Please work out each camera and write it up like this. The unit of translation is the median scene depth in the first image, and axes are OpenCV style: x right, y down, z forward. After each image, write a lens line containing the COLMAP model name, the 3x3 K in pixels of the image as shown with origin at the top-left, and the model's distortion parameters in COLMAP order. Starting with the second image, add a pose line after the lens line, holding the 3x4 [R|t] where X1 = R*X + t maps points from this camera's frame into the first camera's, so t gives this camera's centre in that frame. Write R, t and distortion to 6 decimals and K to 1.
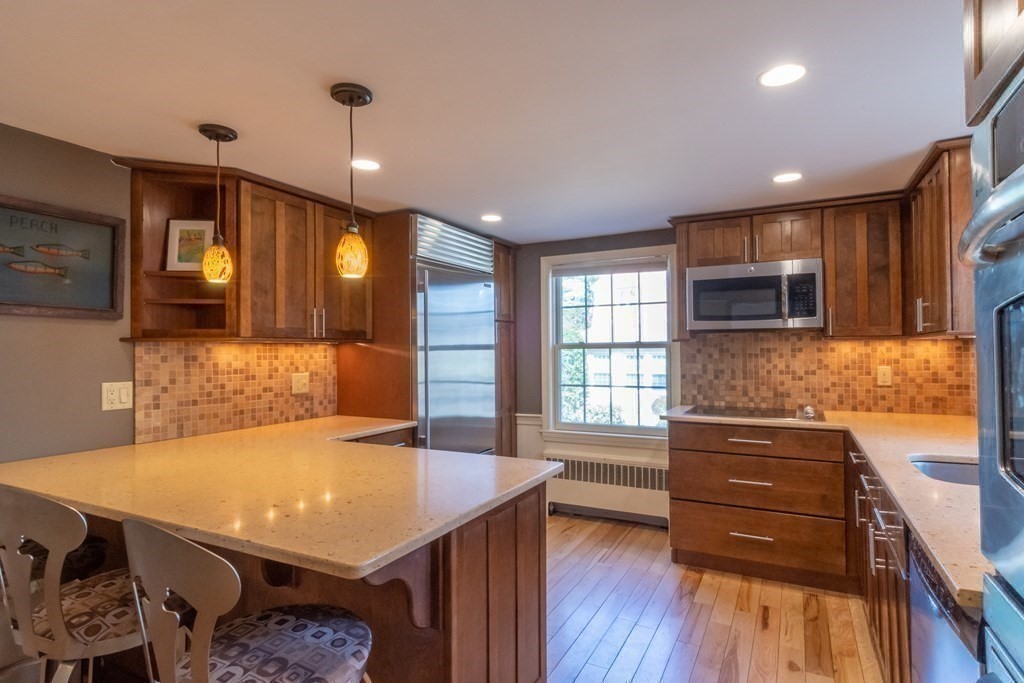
lens RADIAL K [[540.8, 0, 514.0], [0, 540.8, 341.0], [0, 0, 1]] dist [0.001085, -0.000053]
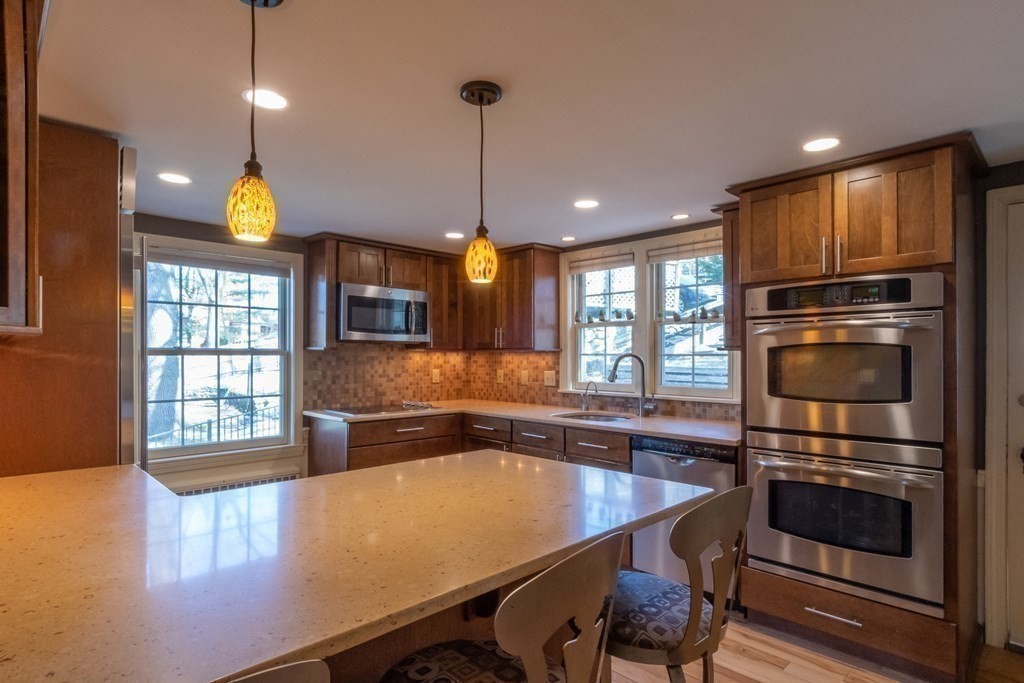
lens RADIAL K [[540.8, 0, 518.3], [0, 540.8, 351.1], [0, 0, 1]] dist [0.001085, -0.000053]
pose [[0.308901, 0.016706, 0.950947, -0.601535], [-0.021667, 0.999710, -0.010524, 0.006744], [-0.950847, -0.017353, 0.309173, 0.314025]]
